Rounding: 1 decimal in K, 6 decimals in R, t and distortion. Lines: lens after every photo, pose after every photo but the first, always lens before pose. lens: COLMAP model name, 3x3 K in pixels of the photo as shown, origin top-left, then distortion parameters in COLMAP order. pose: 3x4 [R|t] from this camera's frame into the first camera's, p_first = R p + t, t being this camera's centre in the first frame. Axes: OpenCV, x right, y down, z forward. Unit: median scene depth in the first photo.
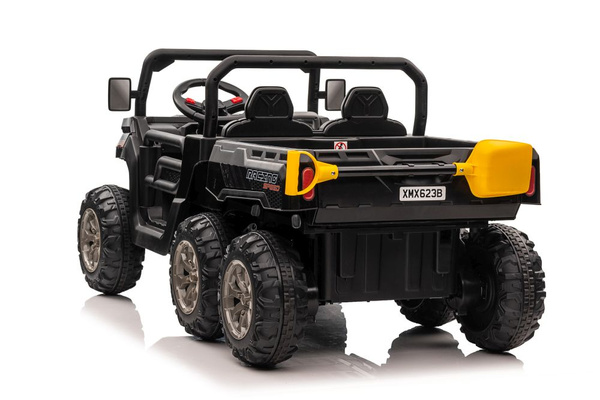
lens RADIAL K [[1774.7, 0, 300.0], [0, 1774.7, 200.0], [0, 0, 1]] dist [0.149880, 0.710149]
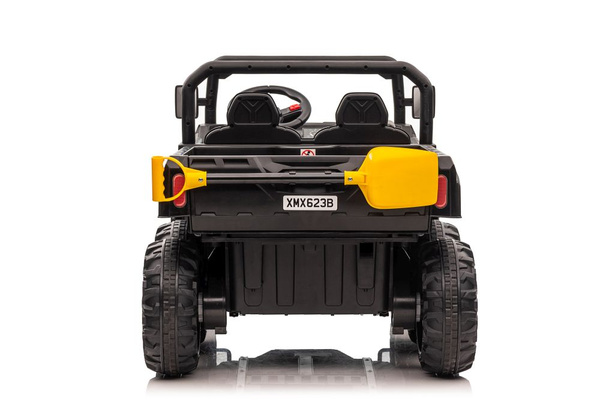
lens RADIAL K [[1774.7, 0, 300.0], [0, 1774.7, 200.0], [0, 0, 1]] dist [0.149880, 0.710149]
pose [[0.918045, 0.018548, -0.396042, 0.421927], [-0.021891, 0.999753, -0.003923, -0.001297], [0.395871, 0.012271, 0.918224, 0.116864]]
